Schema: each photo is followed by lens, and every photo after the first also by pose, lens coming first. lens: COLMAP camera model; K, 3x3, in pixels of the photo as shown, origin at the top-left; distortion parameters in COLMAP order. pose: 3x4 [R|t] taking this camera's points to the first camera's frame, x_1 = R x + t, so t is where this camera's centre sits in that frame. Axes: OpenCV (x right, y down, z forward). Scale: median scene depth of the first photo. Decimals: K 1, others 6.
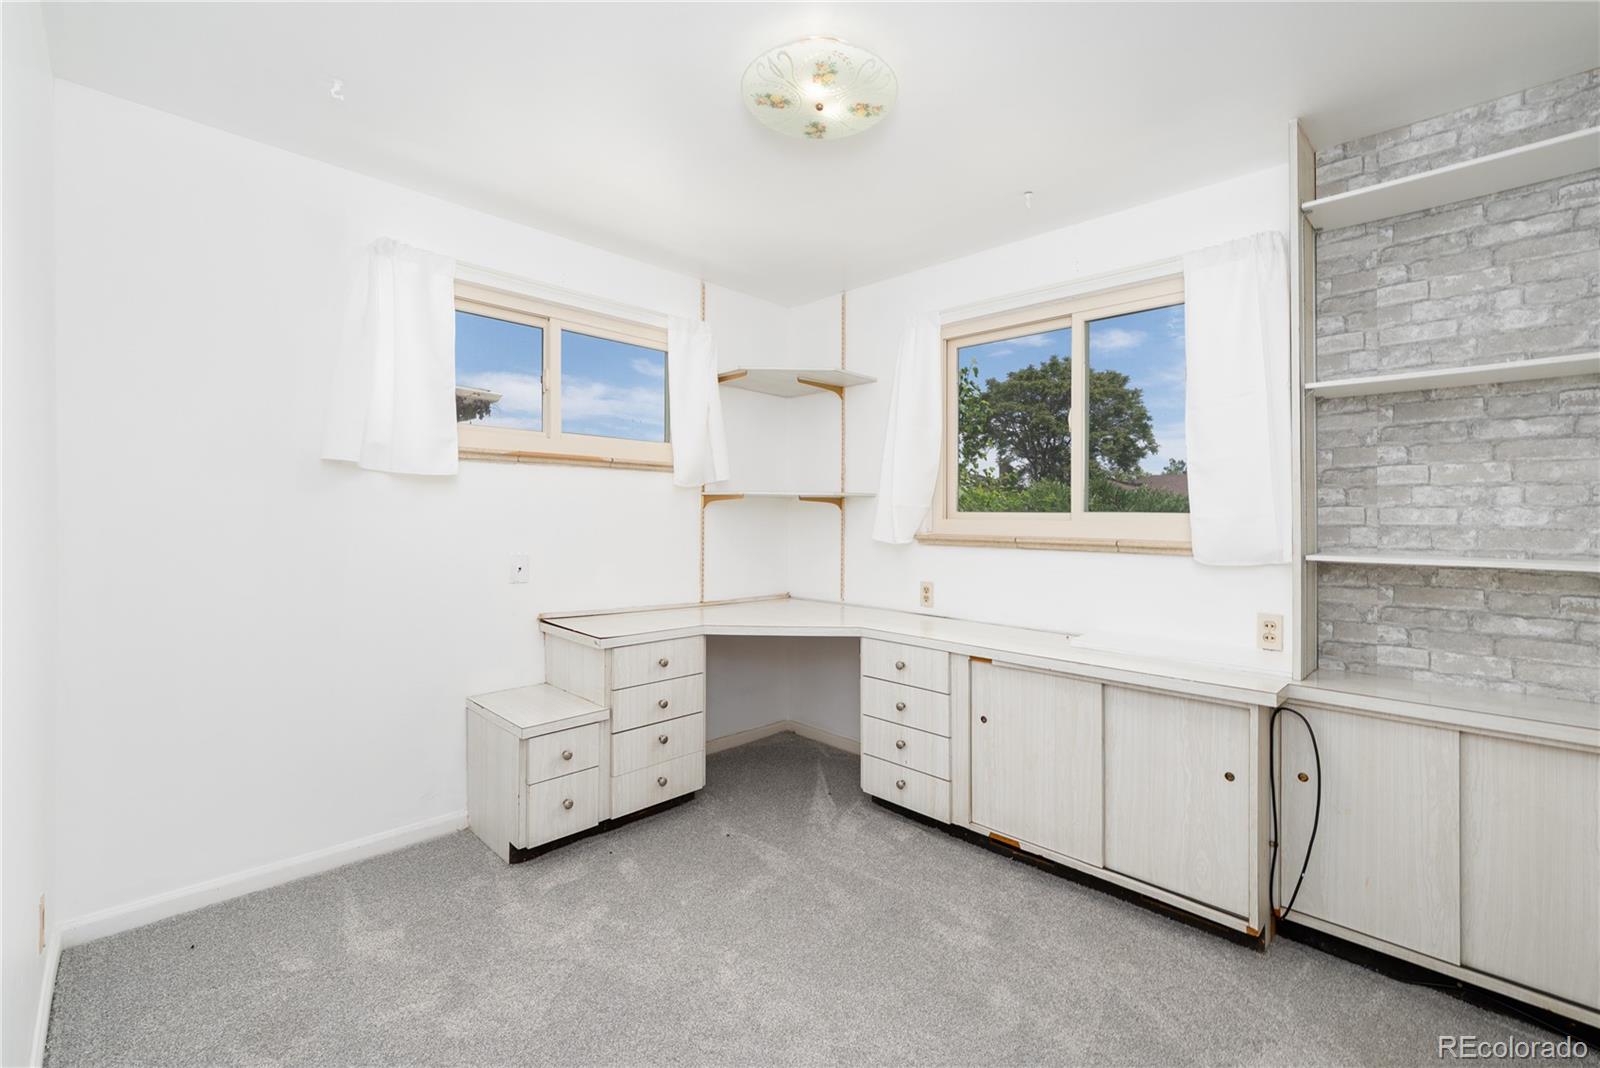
lens RADIAL K [[677.8, 0, 796.7], [0, 677.8, 508.6], [0, 0, 1]] dist [0.000335, -0.000061]
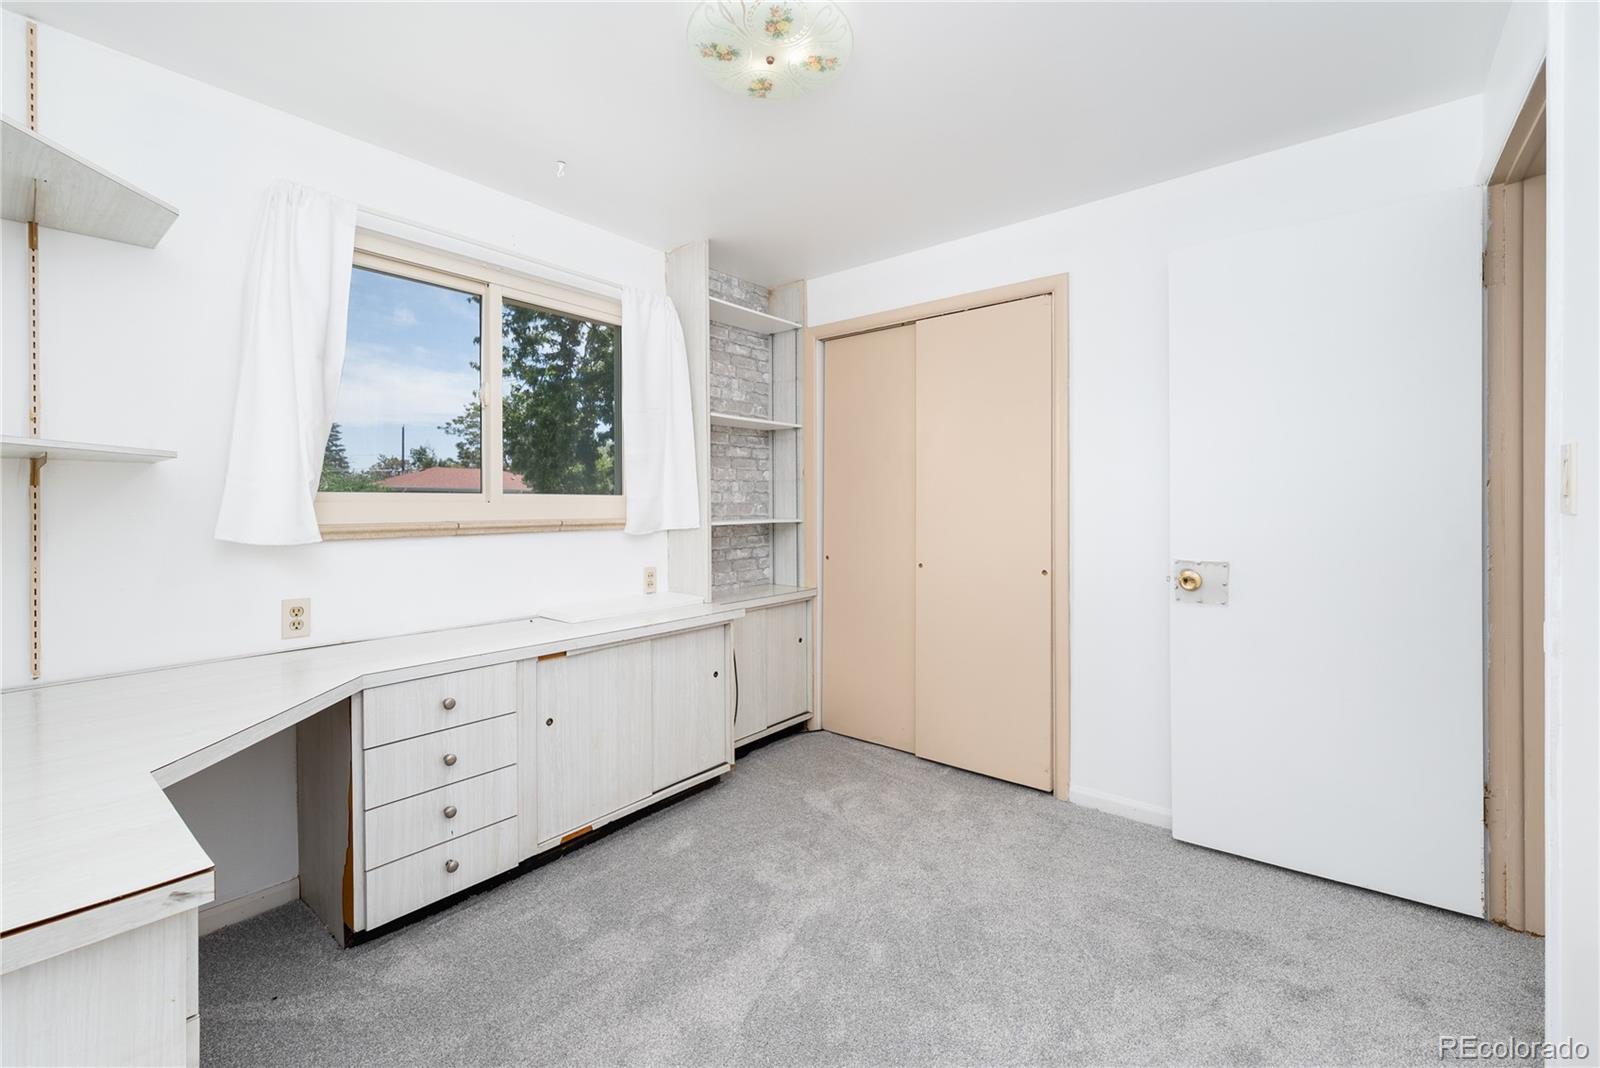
lens RADIAL K [[669.3, 0, 803.7], [0, 669.3, 504.6], [0, 0, 1]] dist [-0.001669, -0.000334]
pose [[-0.102989, -0.008009, 0.994650, -0.736799], [-0.005501, 0.999957, 0.007482, 0.014355], [-0.994667, -0.004702, -0.103029, 0.863787]]
